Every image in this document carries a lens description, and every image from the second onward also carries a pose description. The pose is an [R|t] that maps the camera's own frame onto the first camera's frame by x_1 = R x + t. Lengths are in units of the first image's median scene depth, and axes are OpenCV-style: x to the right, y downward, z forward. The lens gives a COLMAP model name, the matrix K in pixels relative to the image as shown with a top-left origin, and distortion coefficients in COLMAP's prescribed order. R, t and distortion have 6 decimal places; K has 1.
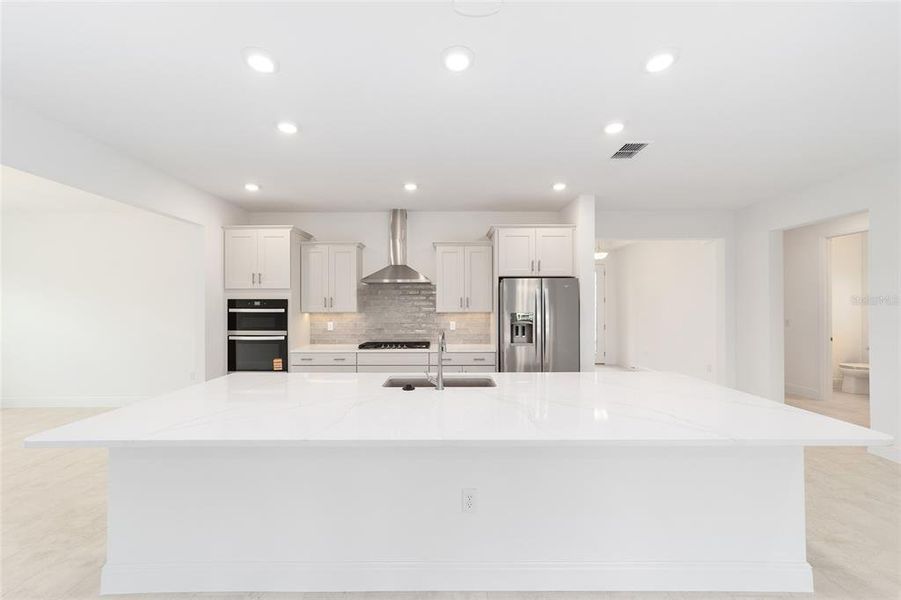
lens RADIAL K [[351.8, 0, 451.0], [0, 351.8, 303.8], [0, 0, 1]] dist [0.001530, 0.000171]
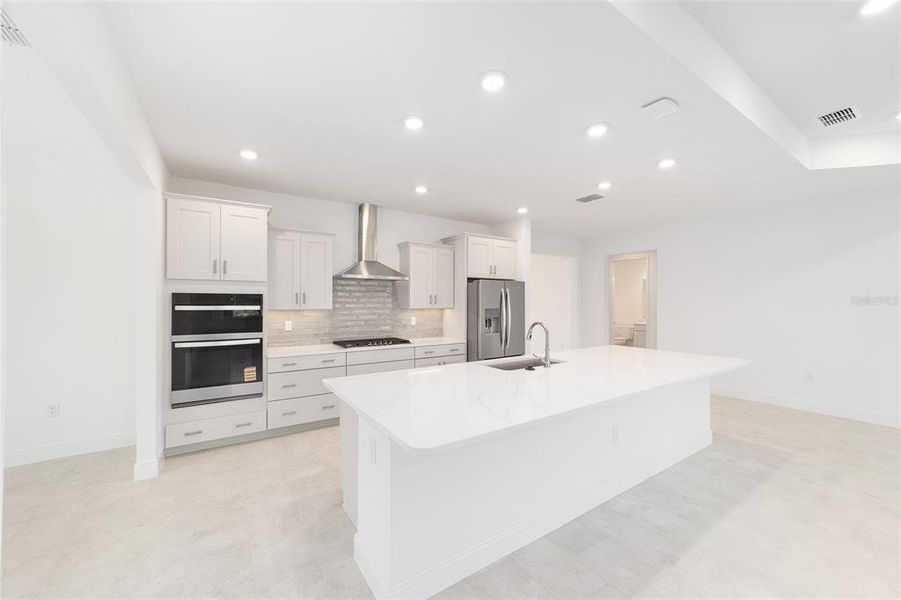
lens RADIAL K [[356.7, 0, 454.6], [0, 356.7, 297.6], [0, 0, 1]] dist [0.000672, 0.000038]
pose [[0.827429, 0.010106, 0.561479, -0.551828], [-0.005603, 0.999937, -0.009741, 0.000688], [-0.561542, 0.004914, 0.827434, 0.049006]]
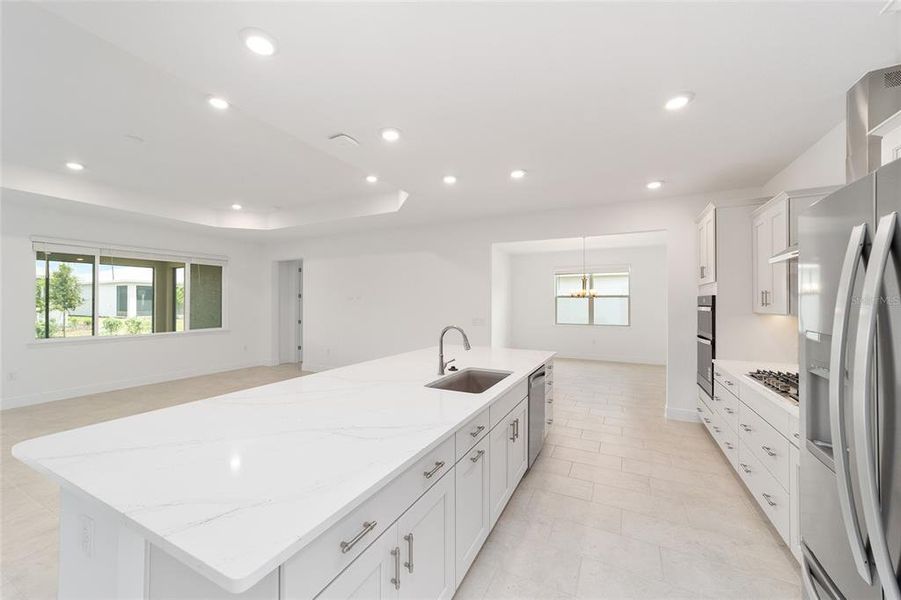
lens RADIAL K [[351.8, 0, 451.0], [0, 351.8, 303.8], [0, 0, 1]] dist [0.001530, 0.000171]
pose [[-0.447805, 0.004660, -0.894119, 0.503259], [0.000669, 0.999988, 0.004877, 0.002535], [0.894131, 0.001585, -0.447802, 0.806483]]
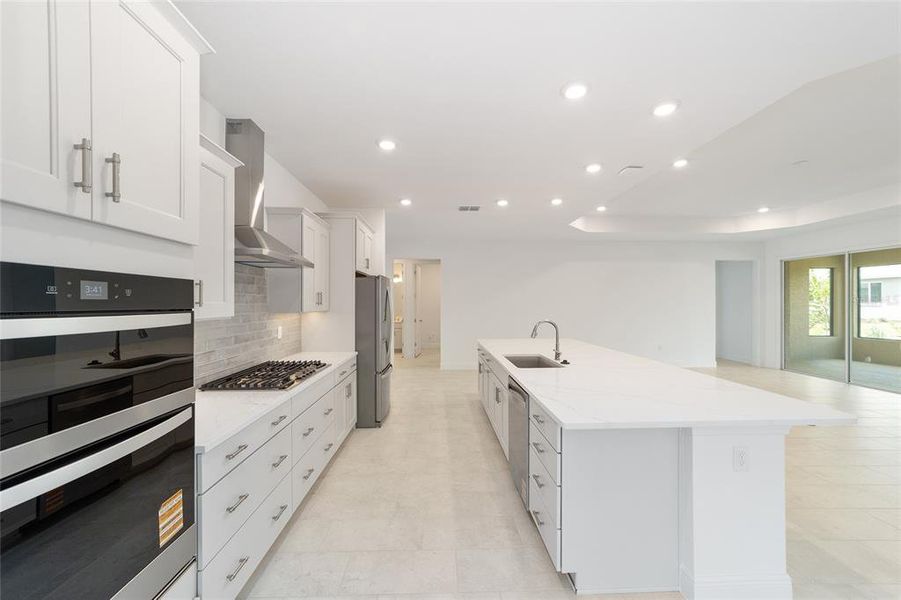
lens RADIAL K [[342.3, 0, 450.5], [0, 342.3, 300.0], [0, 0, 1]] dist [-0.002923, -0.000018]
pose [[-0.031292, 0.008056, 0.999478, -0.743579], [0.004048, 0.999960, -0.007933, 0.006858], [-0.999502, 0.003797, -0.031323, 0.772654]]
